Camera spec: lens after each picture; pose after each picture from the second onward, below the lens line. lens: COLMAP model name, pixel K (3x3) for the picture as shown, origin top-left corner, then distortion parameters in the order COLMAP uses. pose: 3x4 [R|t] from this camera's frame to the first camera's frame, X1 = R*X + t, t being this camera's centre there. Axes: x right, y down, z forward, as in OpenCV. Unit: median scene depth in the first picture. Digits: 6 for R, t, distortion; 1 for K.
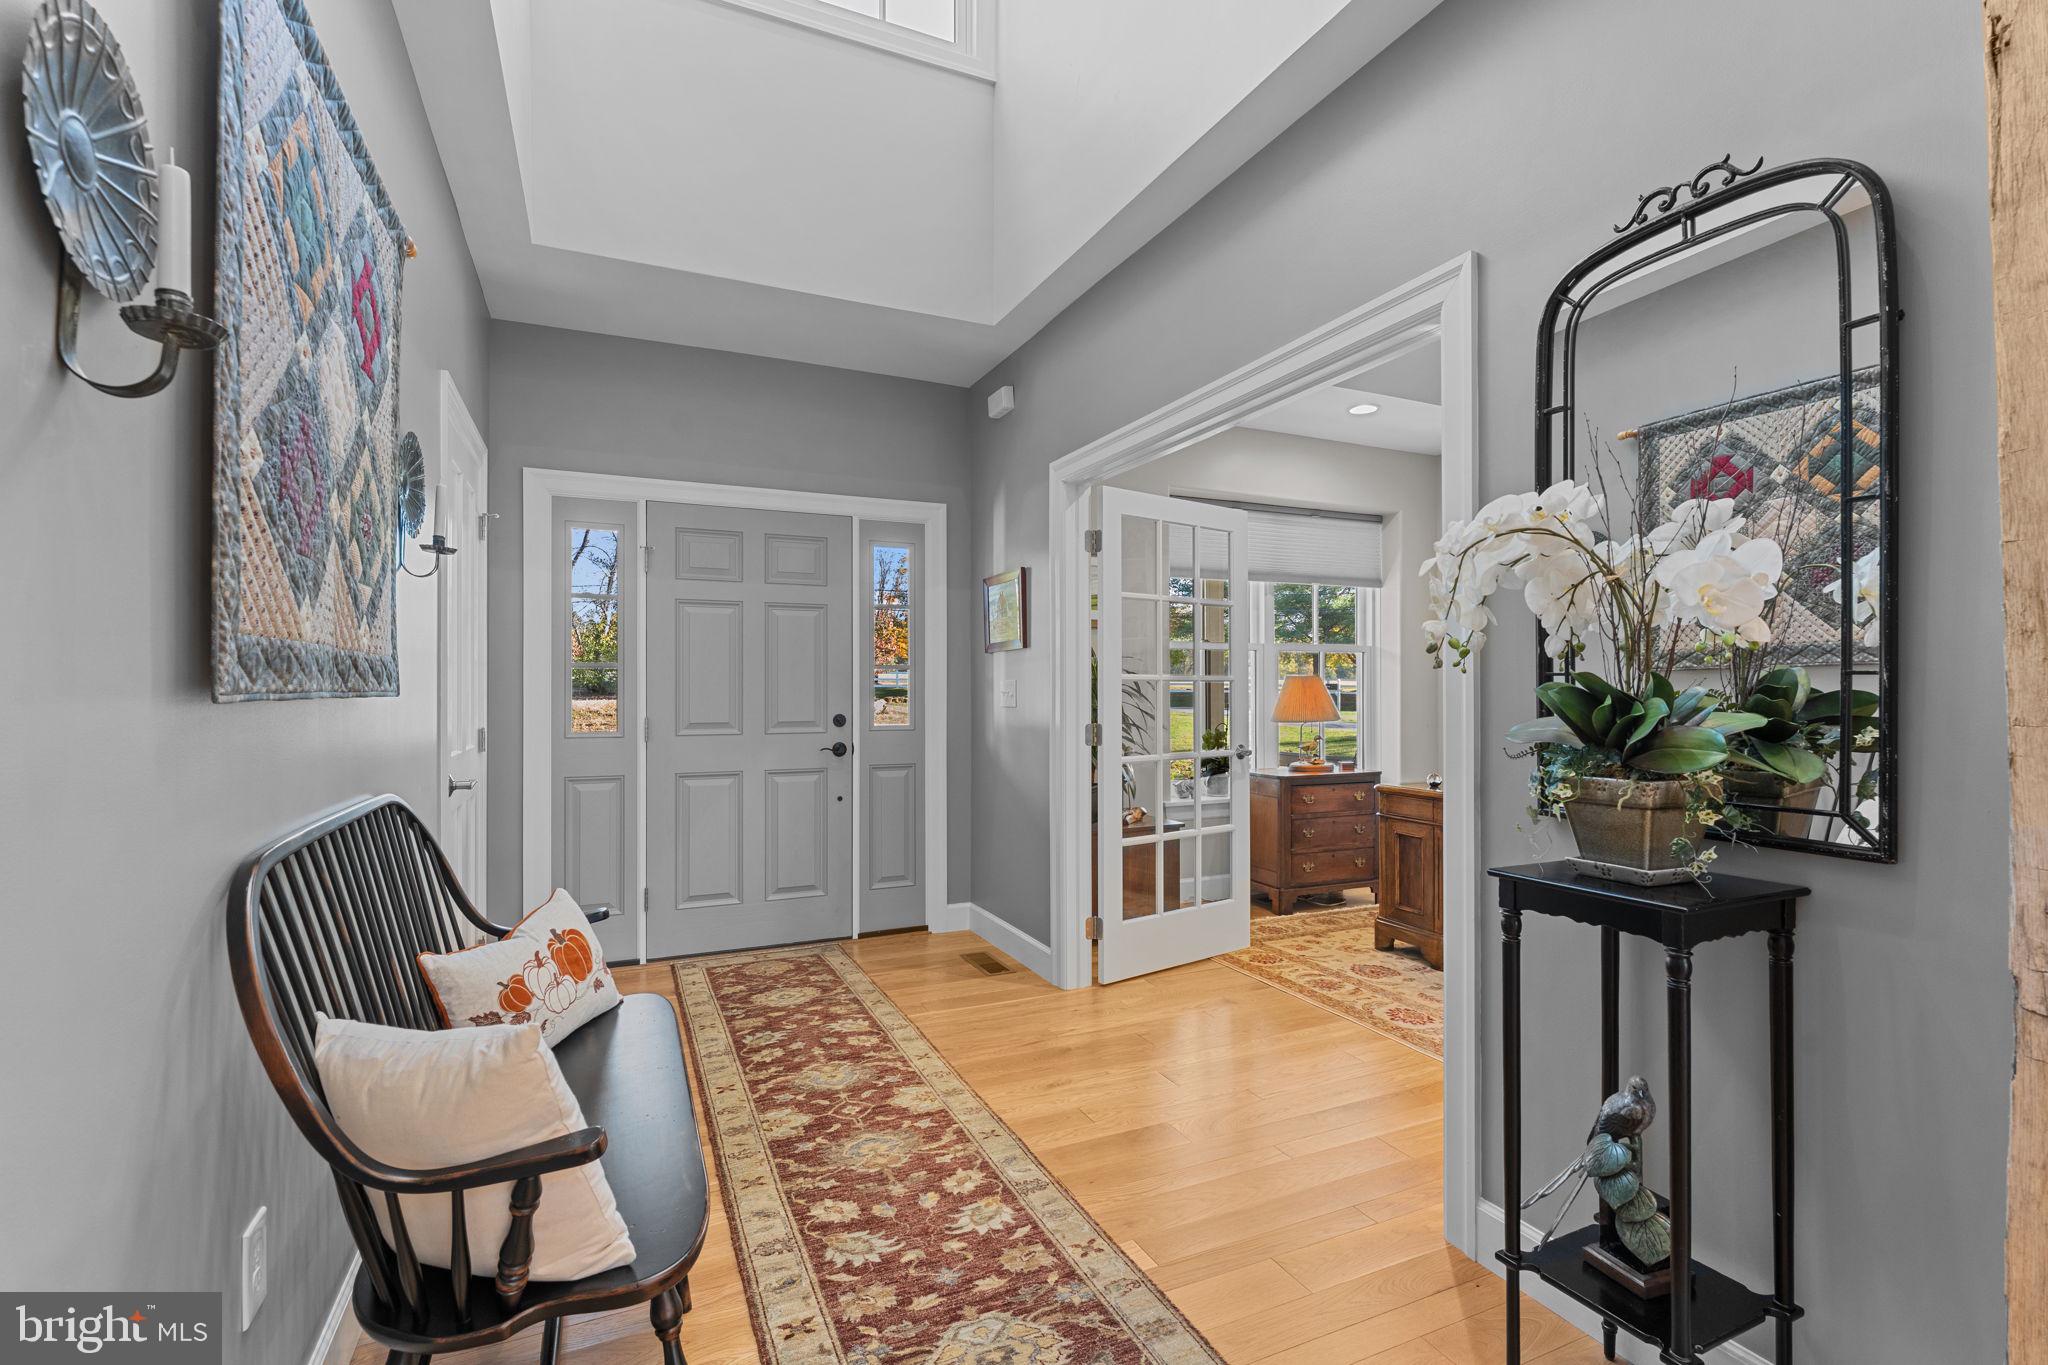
lens RADIAL K [[908.5, 0, 1023.4], [0, 908.5, 688.2], [0, 0, 1]] dist [0.000003, 0.000000]
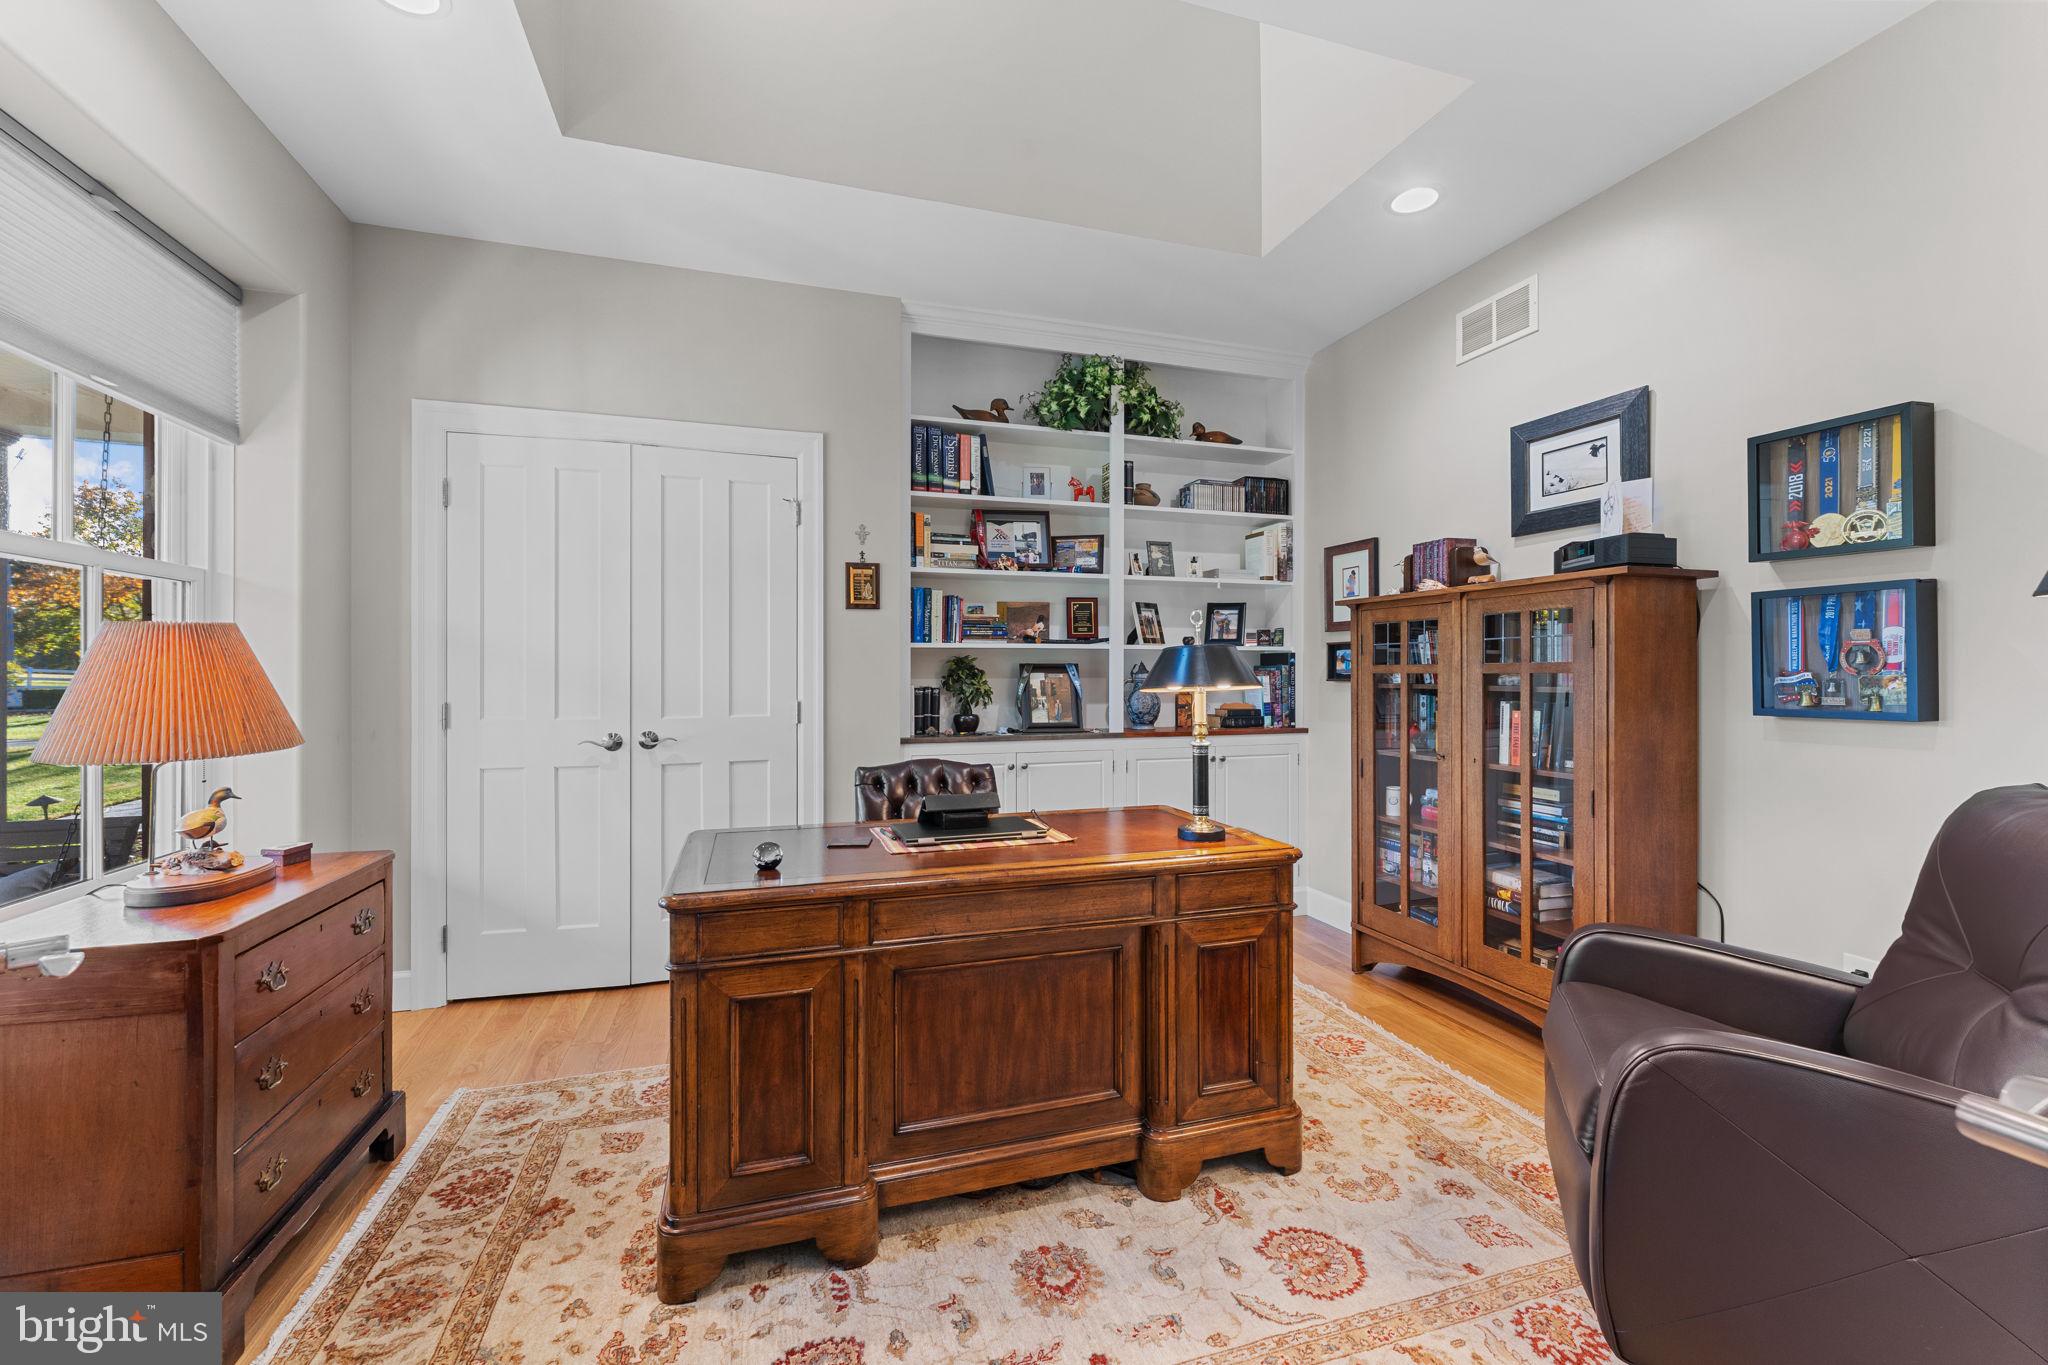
lens RADIAL K [[822.2, 0, 1022.1], [0, 822.2, 676.5], [0, 0, 1]] dist [0.002259, -0.000573]
pose [[0.118713, 0.004623, 0.992918, 0.042713], [-0.004322, 0.999982, -0.004139, 0.008880], [-0.992919, -0.003800, 0.118731, 0.815199]]
